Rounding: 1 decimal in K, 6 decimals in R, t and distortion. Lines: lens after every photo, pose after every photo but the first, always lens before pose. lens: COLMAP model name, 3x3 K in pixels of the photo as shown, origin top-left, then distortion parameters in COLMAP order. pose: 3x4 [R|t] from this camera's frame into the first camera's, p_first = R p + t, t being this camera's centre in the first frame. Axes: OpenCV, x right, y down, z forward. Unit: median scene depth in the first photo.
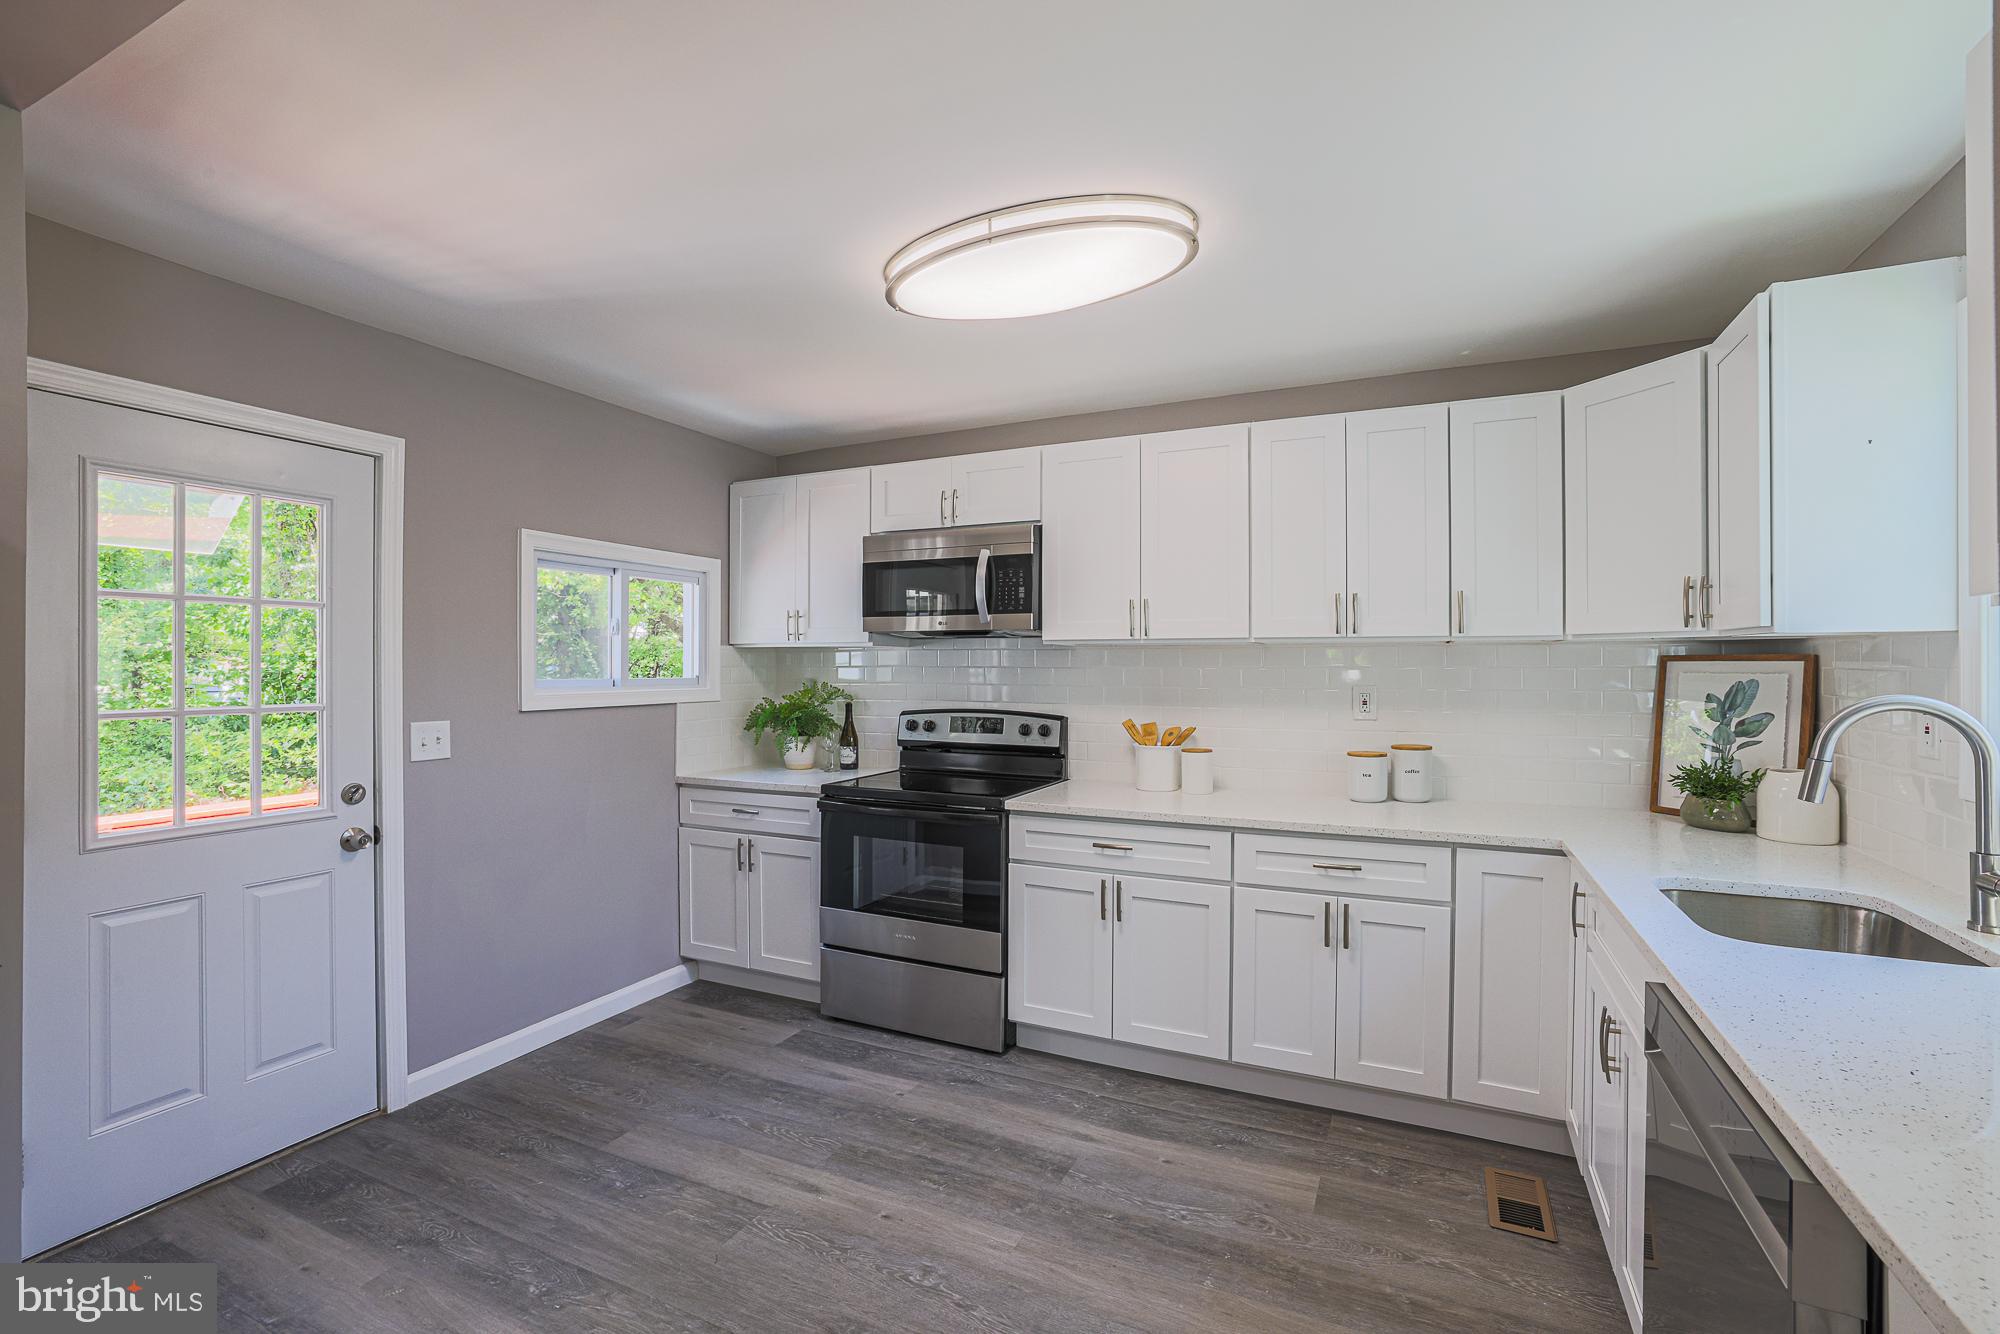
lens RADIAL K [[864.9, 0, 978.8], [0, 864.9, 669.6], [0, 0, 1]] dist [-0.021746, 0.001048]
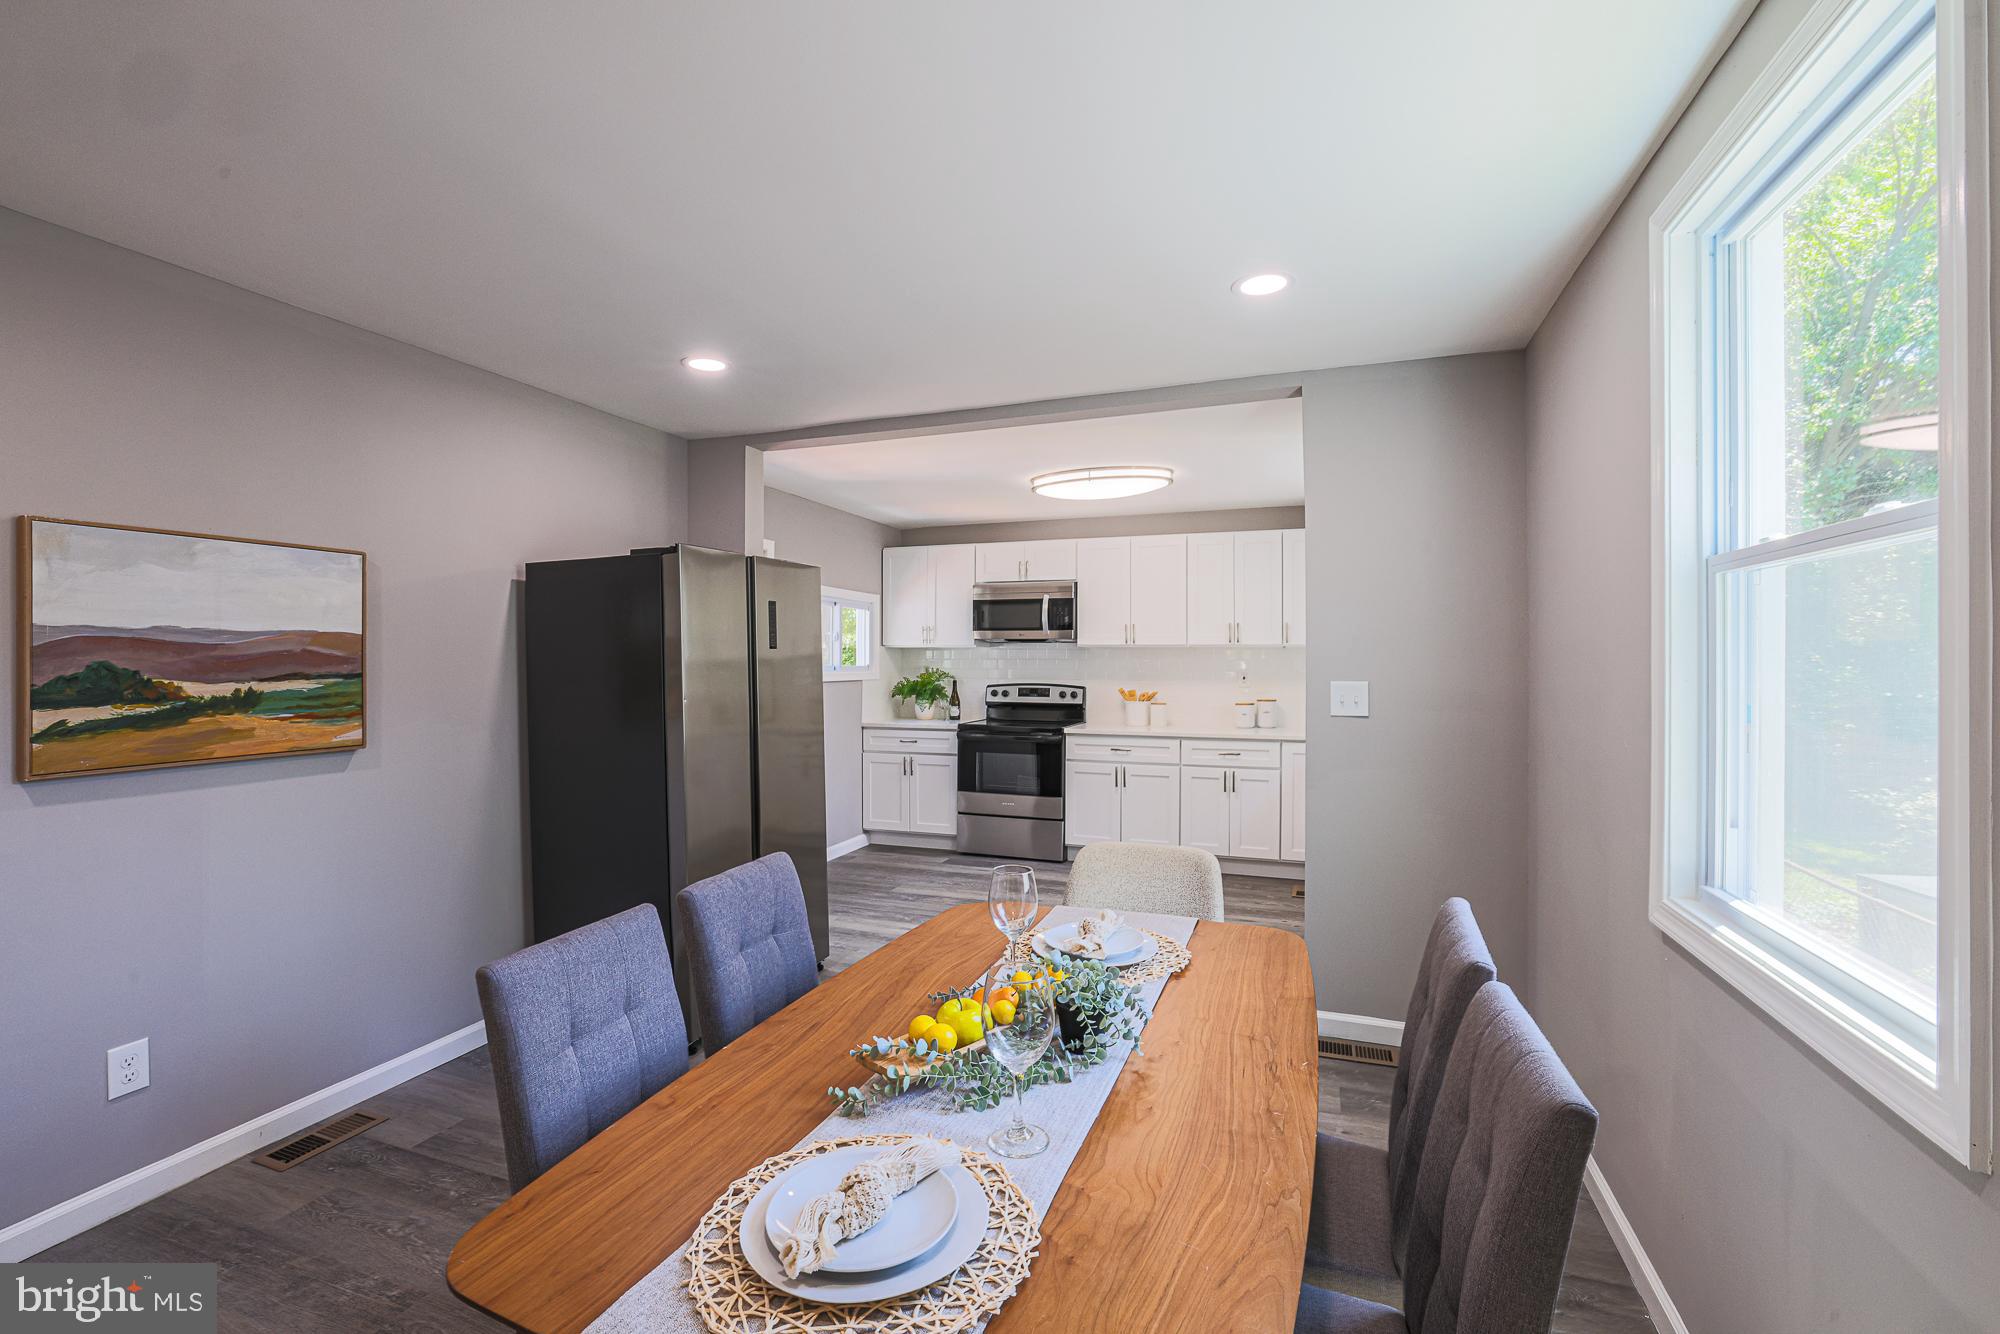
lens RADIAL K [[864.9, 0, 1010.7], [0, 864.9, 662.5], [0, 0, 1]] dist [-0.021746, 0.001048]
pose [[0.990496, 0.000990, 0.137541, -0.310264], [-0.000615, 0.999996, -0.002768, 0.008997], [-0.137544, 0.002657, 0.990492, -0.781938]]
